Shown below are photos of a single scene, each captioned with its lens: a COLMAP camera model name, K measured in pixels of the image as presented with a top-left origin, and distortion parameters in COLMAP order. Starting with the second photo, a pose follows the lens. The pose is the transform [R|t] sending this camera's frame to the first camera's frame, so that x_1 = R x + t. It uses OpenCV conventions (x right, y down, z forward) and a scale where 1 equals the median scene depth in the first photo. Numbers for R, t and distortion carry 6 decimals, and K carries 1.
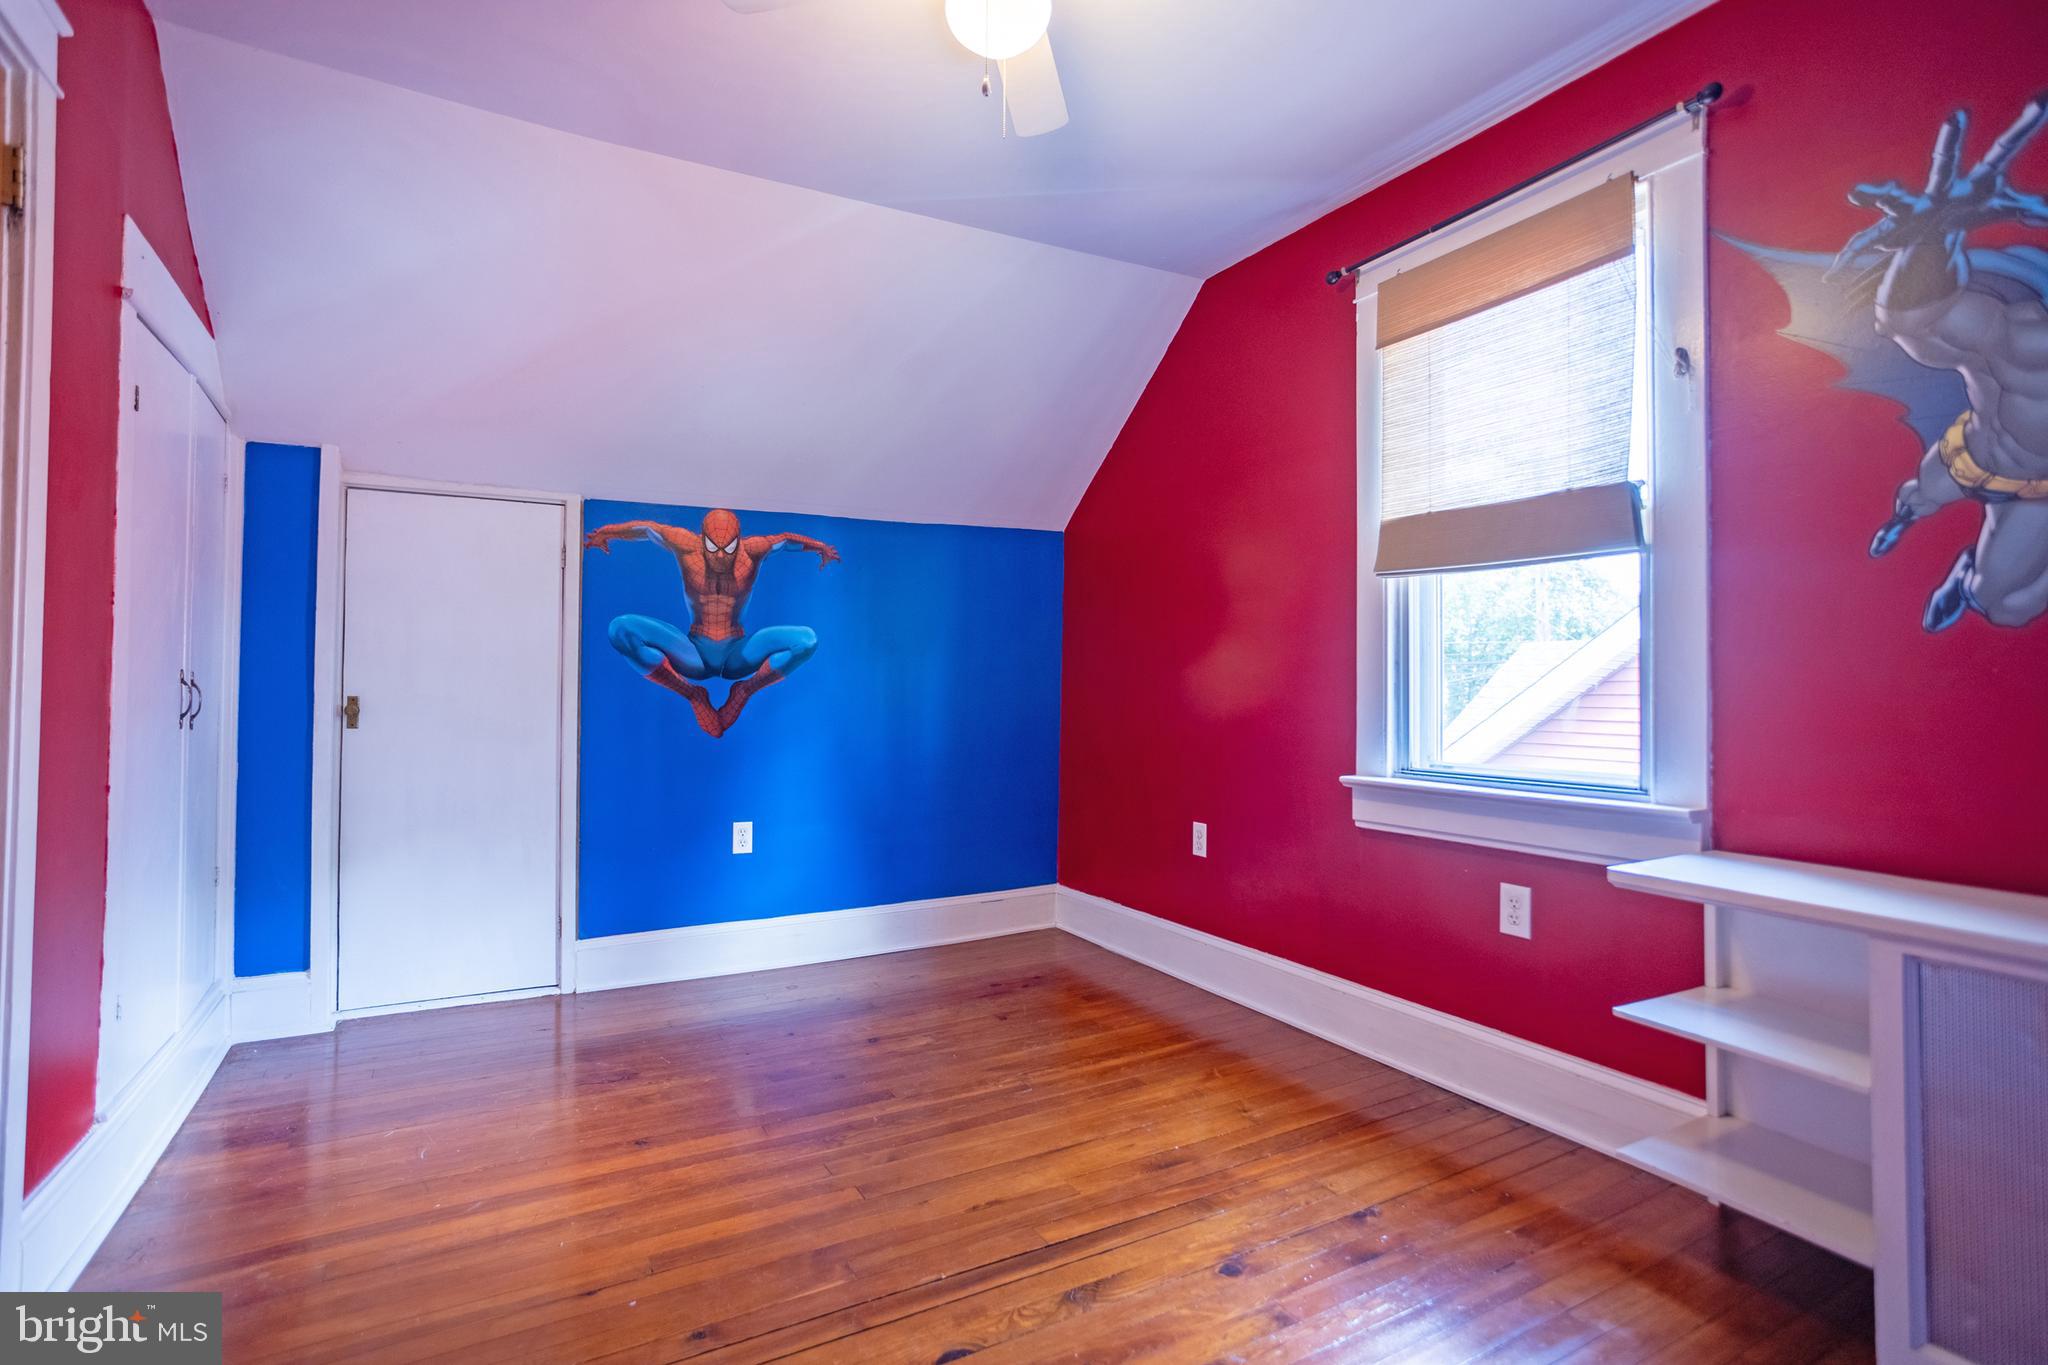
lens RADIAL K [[988.4, 0, 1015.9], [0, 988.4, 669.7], [0, 0, 1]] dist [-0.033345, 0.018831]
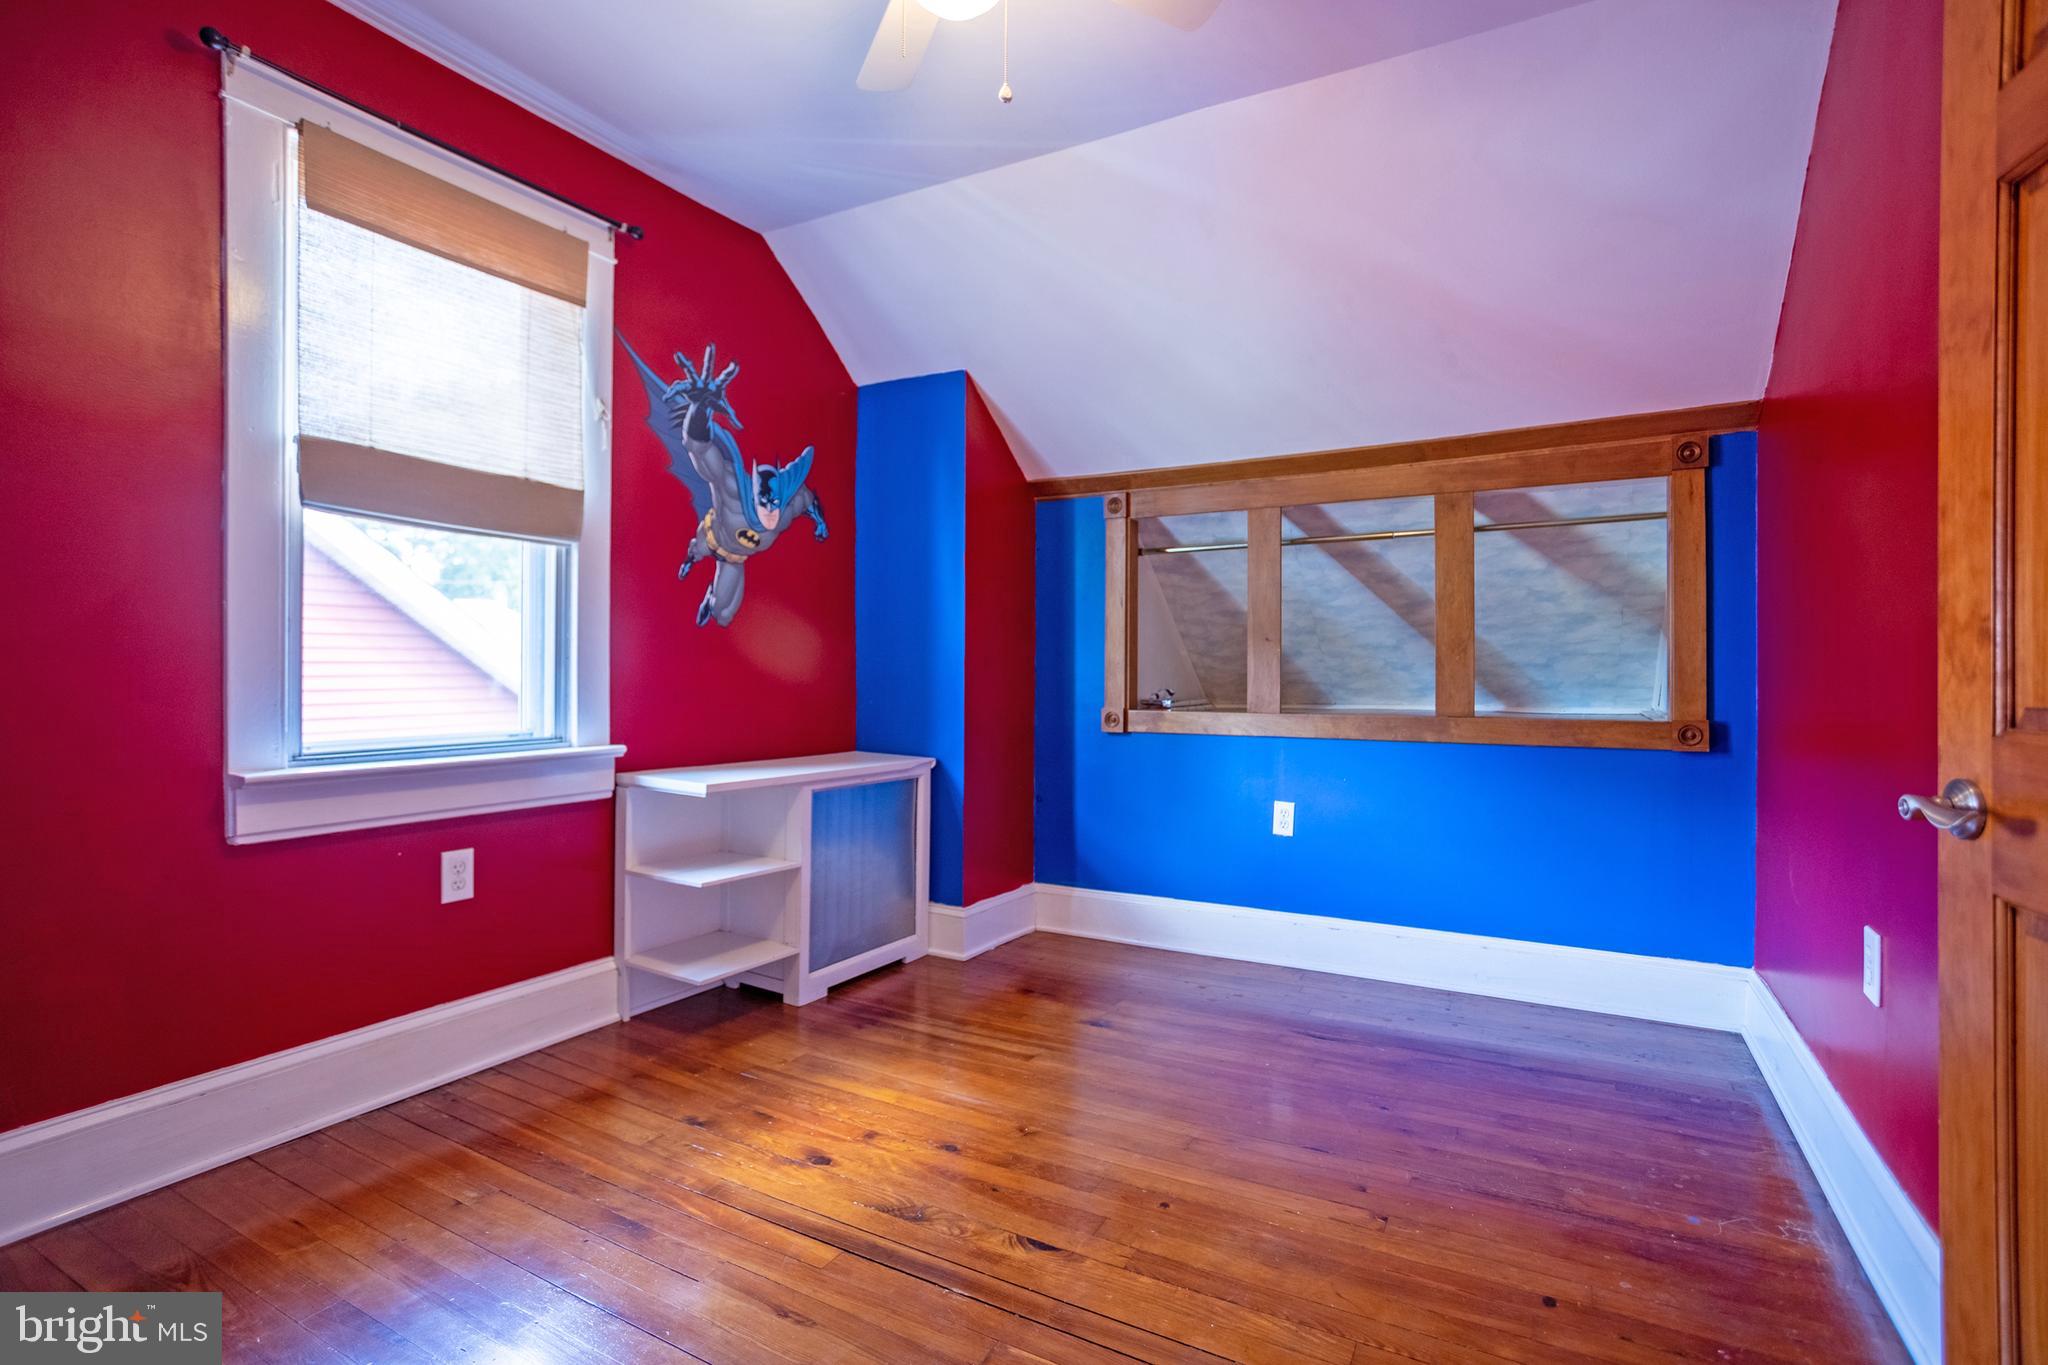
lens RADIAL K [[988.4, 0, 1010.7], [0, 988.4, 681.6], [0, 0, 1]] dist [-0.033345, 0.018831]
pose [[-0.525086, -0.015769, 0.850903, -0.857608], [-0.022391, 0.999738, 0.004710, 0.038812], [-0.850754, -0.016579, -0.525302, 1.403728]]
